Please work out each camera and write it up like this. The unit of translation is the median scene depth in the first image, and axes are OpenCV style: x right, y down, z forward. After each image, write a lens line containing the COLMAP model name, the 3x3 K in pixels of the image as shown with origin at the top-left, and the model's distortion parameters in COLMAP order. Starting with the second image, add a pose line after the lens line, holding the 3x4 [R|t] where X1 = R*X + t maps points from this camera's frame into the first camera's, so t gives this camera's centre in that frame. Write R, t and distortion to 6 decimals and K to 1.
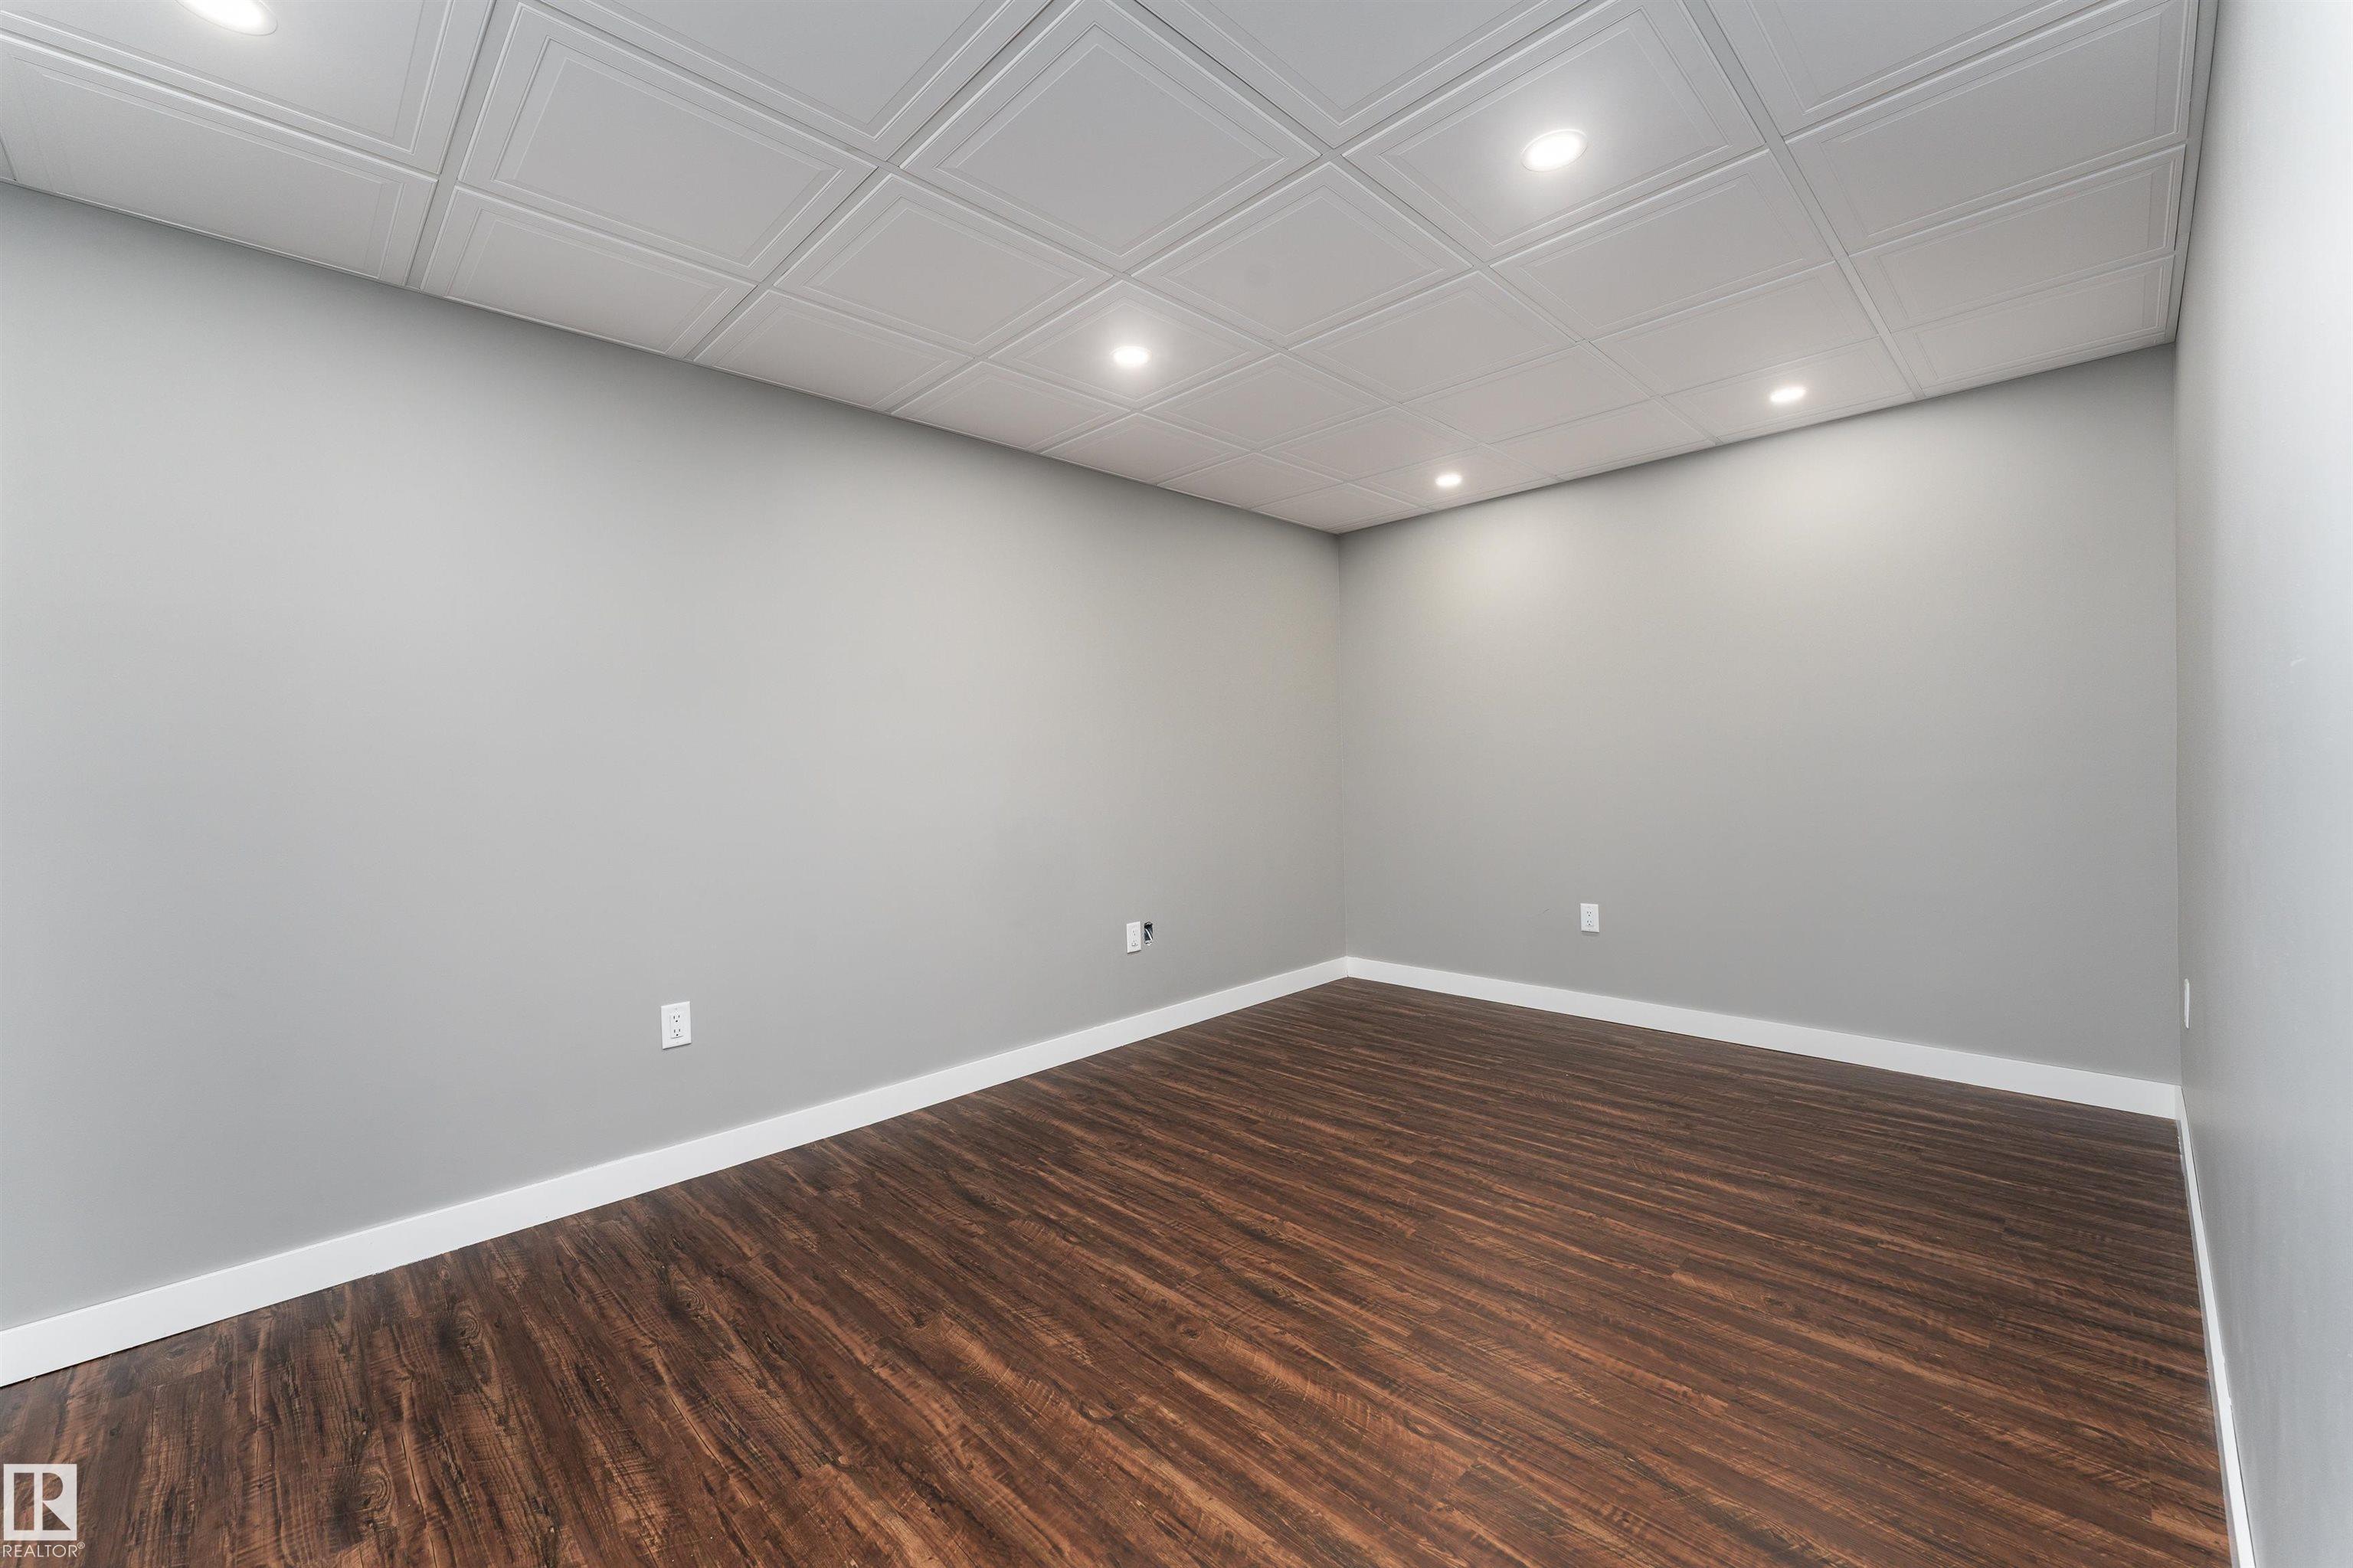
lens RADIAL K [[949.2, 0, 1174.7], [0, 949.2, 760.6], [0, 0, 1]] dist [0.000886, -0.000161]
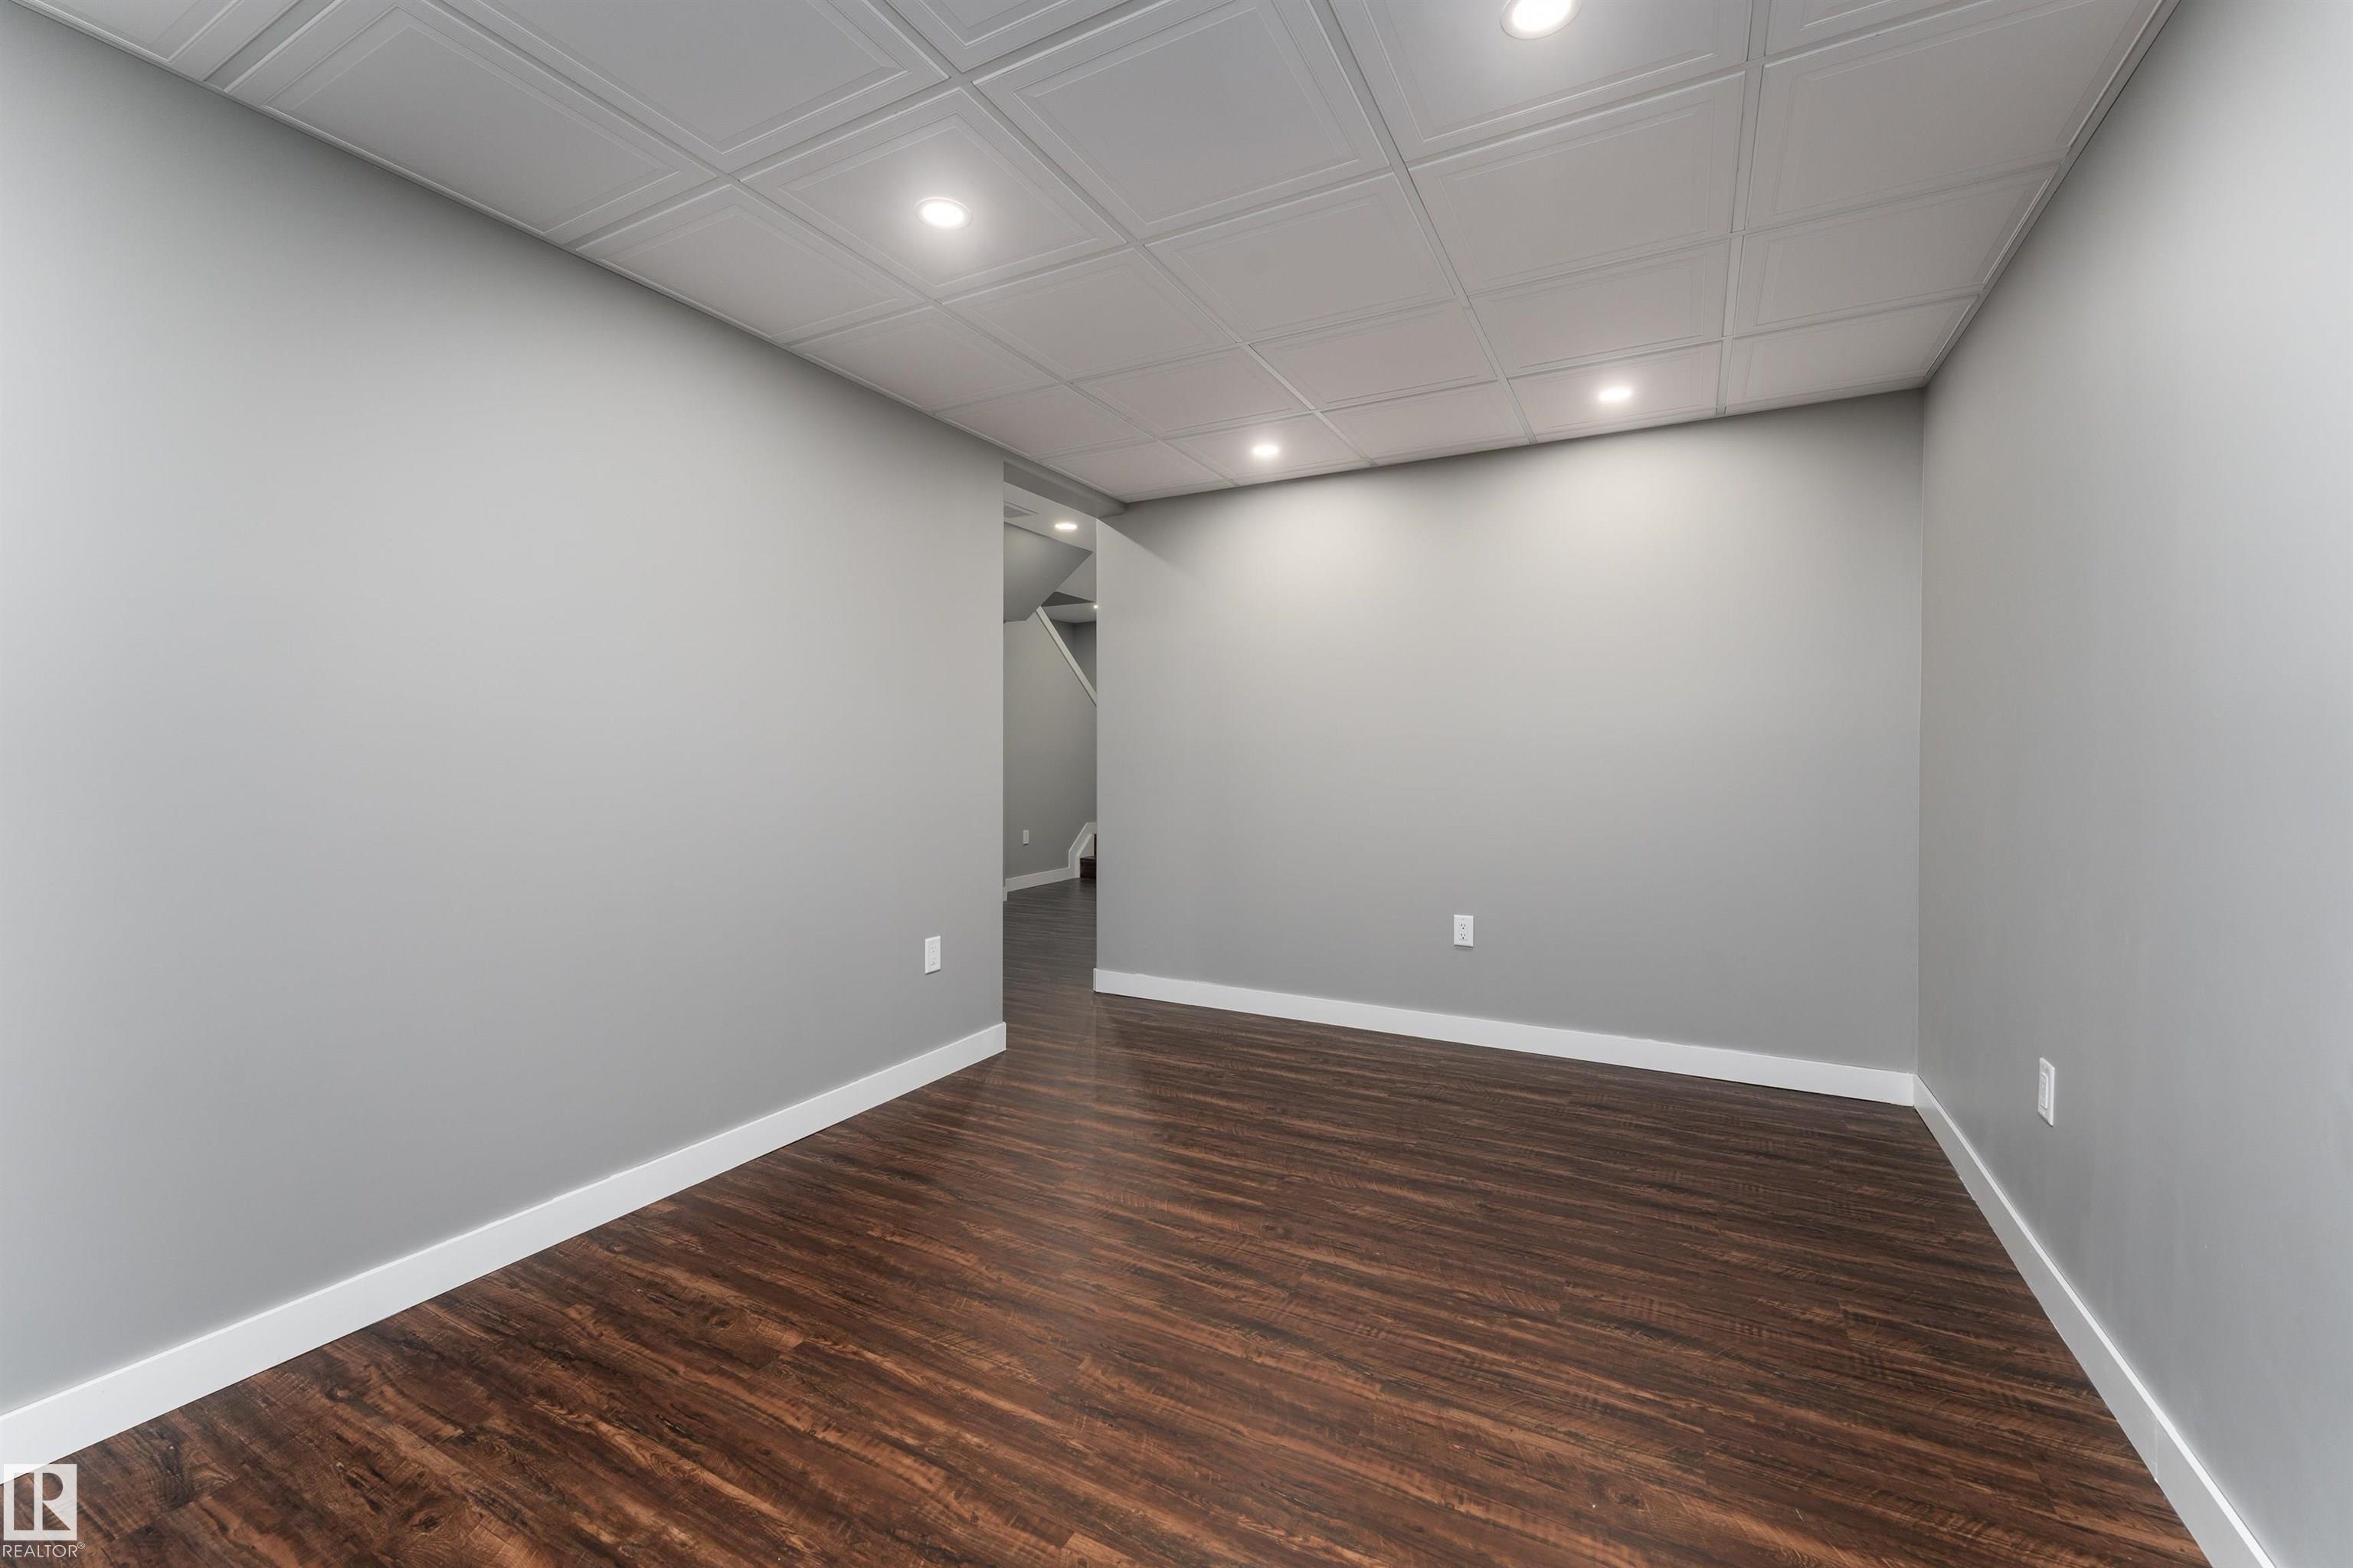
lens RADIAL K [[950.3, 0, 1176.5], [0, 950.3, 784.0], [0, 0, 1]] dist [0.002580, -0.000203]
pose [[-0.954523, 0.033184, -0.296285, 0.423147], [0.024129, 0.999125, 0.034169, -0.004504], [0.297159, 0.025466, -0.954488, 1.895772]]
